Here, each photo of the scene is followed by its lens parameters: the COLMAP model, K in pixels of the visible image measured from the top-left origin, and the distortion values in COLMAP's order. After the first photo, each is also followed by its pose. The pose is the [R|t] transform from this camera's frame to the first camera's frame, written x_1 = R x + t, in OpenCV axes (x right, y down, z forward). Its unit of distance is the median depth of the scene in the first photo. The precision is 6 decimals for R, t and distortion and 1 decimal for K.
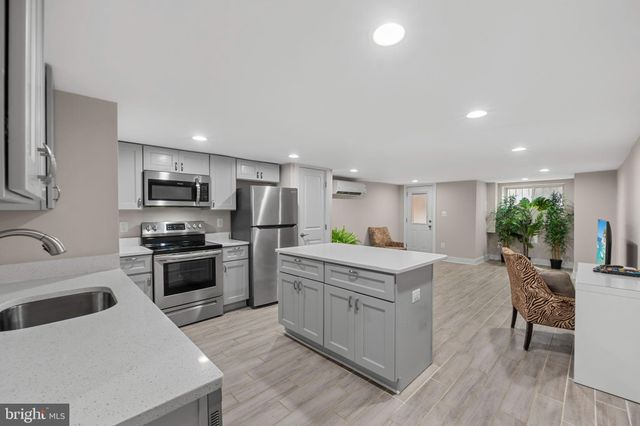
lens RADIAL K [[264.9, 0, 318.0], [0, 264.9, 213.6], [0, 0, 1]] dist [-0.008956, -0.000535]
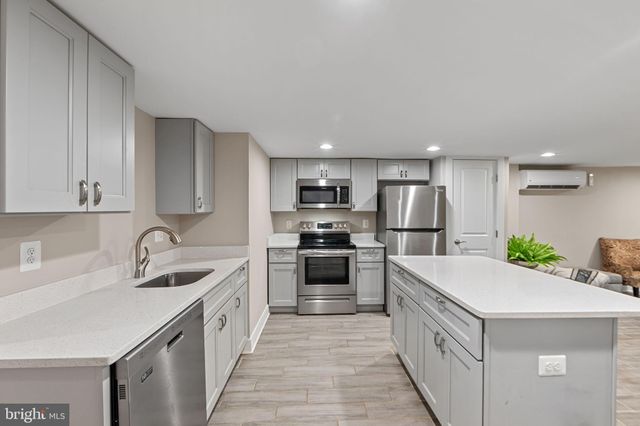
lens RADIAL K [[264.9, 0, 321.7], [0, 264.9, 210.5], [0, 0, 1]] dist [-0.008956, -0.000535]
pose [[0.745342, 0.002607, -0.666678, 0.215317], [-0.007770, 0.999958, -0.004777, -0.011756], [0.666638, 0.008741, 0.745331, 0.135444]]
